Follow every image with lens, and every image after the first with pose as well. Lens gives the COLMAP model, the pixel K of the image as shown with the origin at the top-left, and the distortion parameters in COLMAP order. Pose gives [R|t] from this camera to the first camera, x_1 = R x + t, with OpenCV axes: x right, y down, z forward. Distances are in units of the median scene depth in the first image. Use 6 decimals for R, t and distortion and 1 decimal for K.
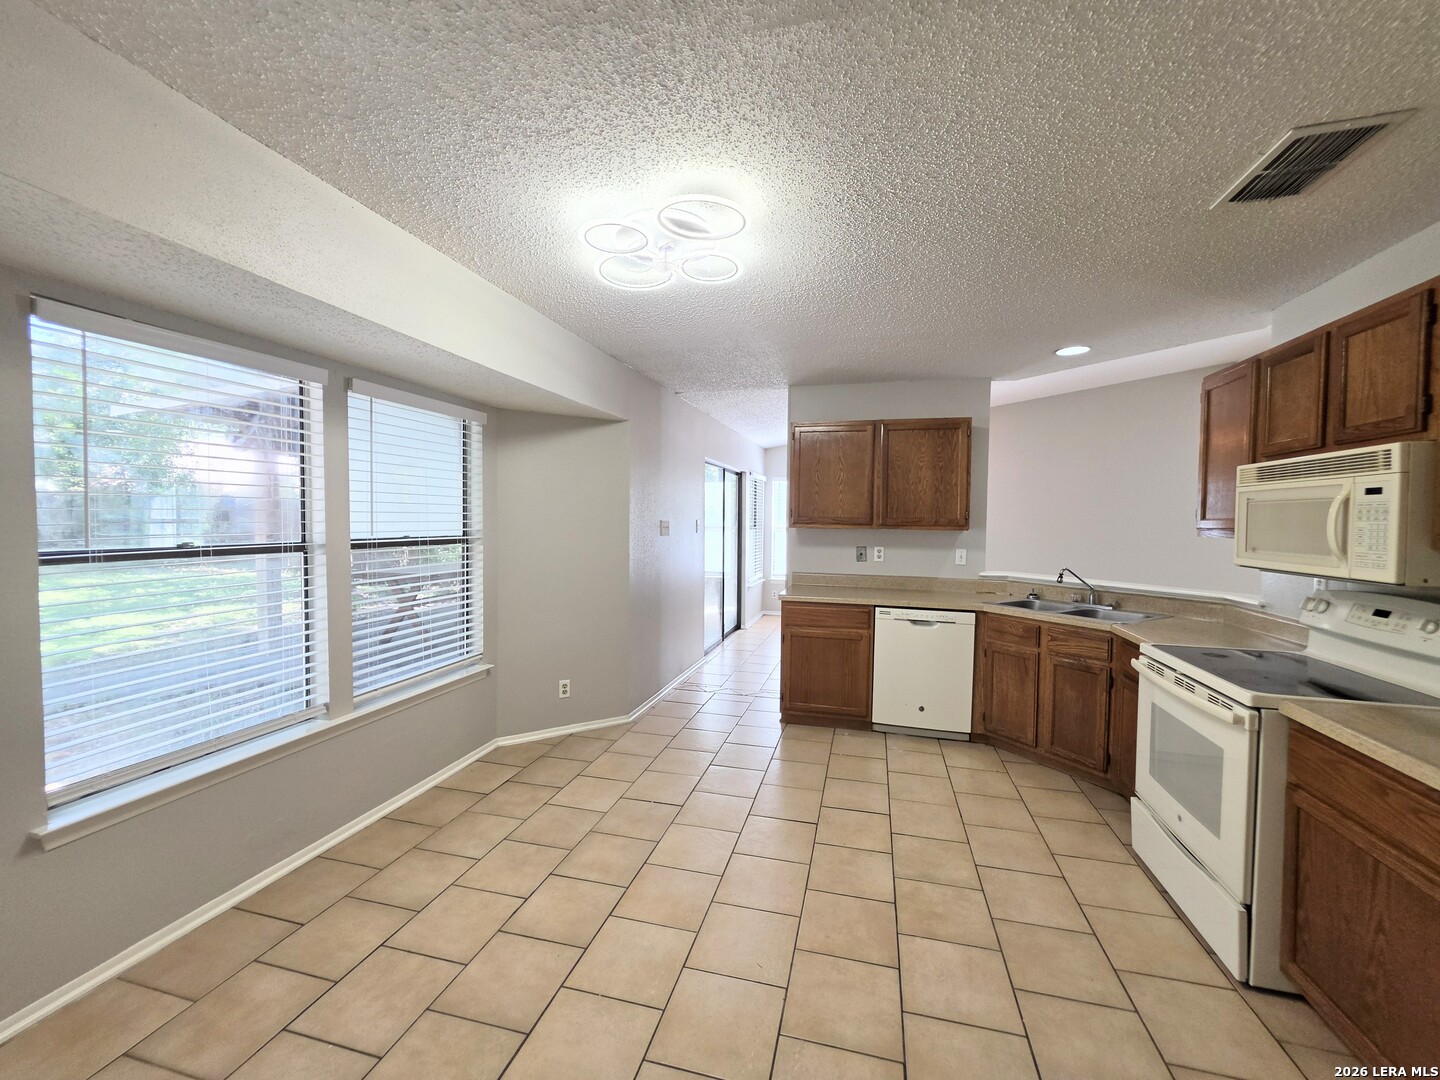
lens RADIAL K [[598.5, 0, 723.8], [0, 598.5, 530.8], [0, 0, 1]] dist [0.000750, 0.000002]
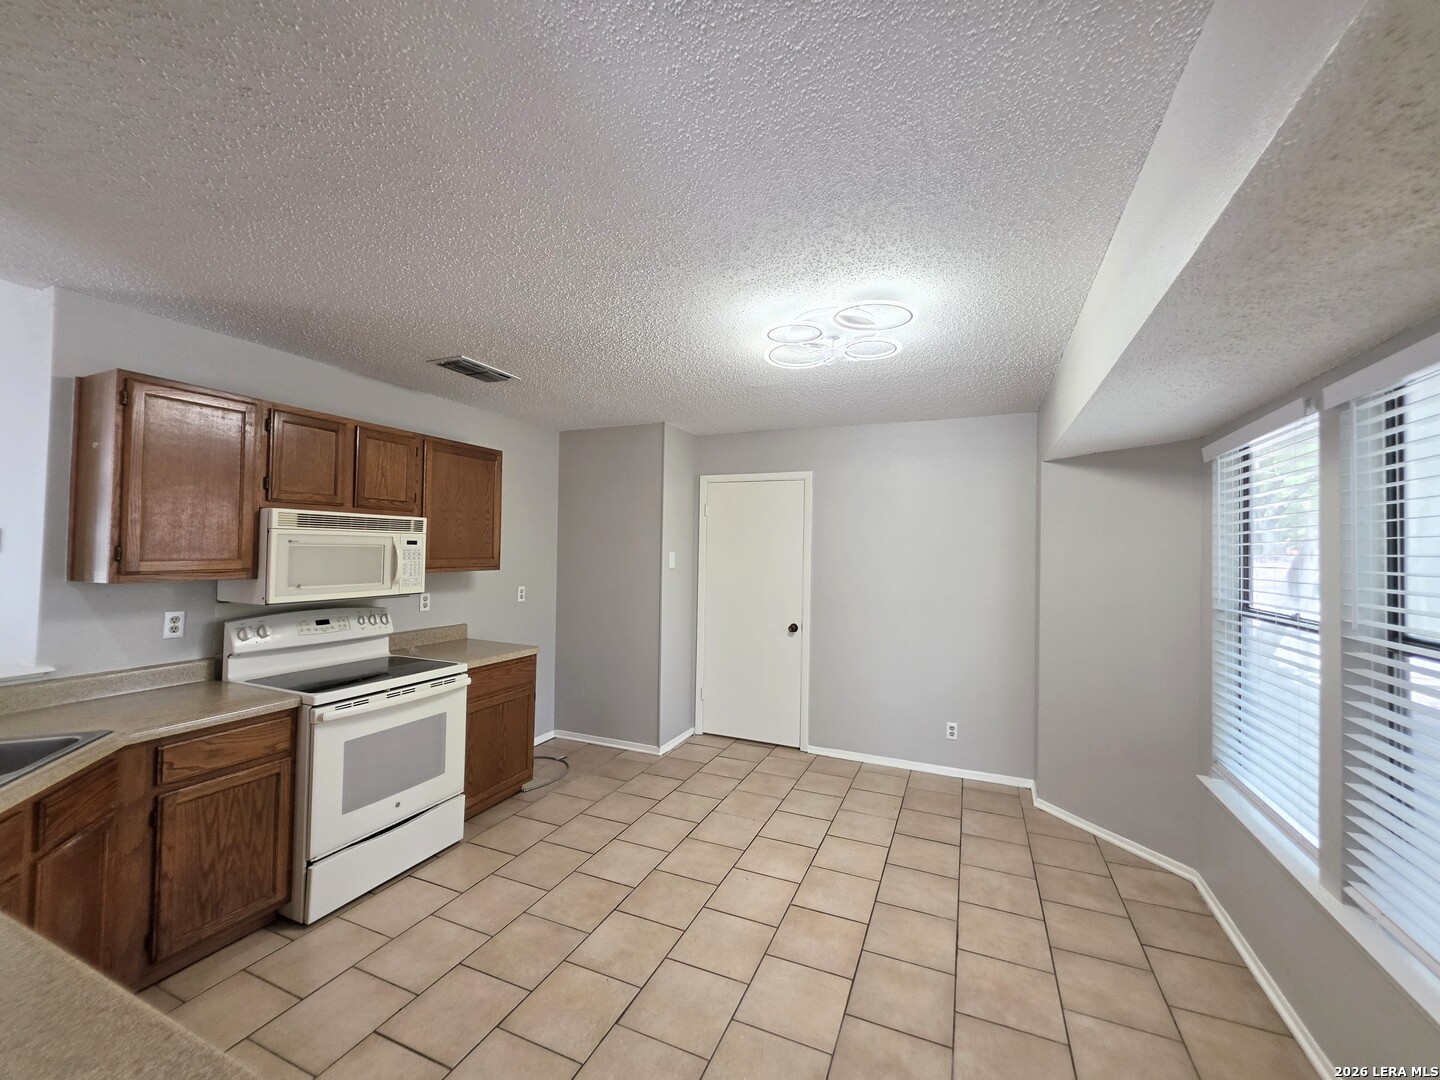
lens RADIAL K [[577.7, 0, 721.3], [0, 577.7, 540.0], [0, 0, 1]] dist [-0.003344, 0.000064]
pose [[-0.987745, -0.024411, 0.154159, -0.070981], [-0.024055, 0.999702, 0.004175, -0.095457], [-0.154215, 0.000415, -0.988037, 2.342619]]
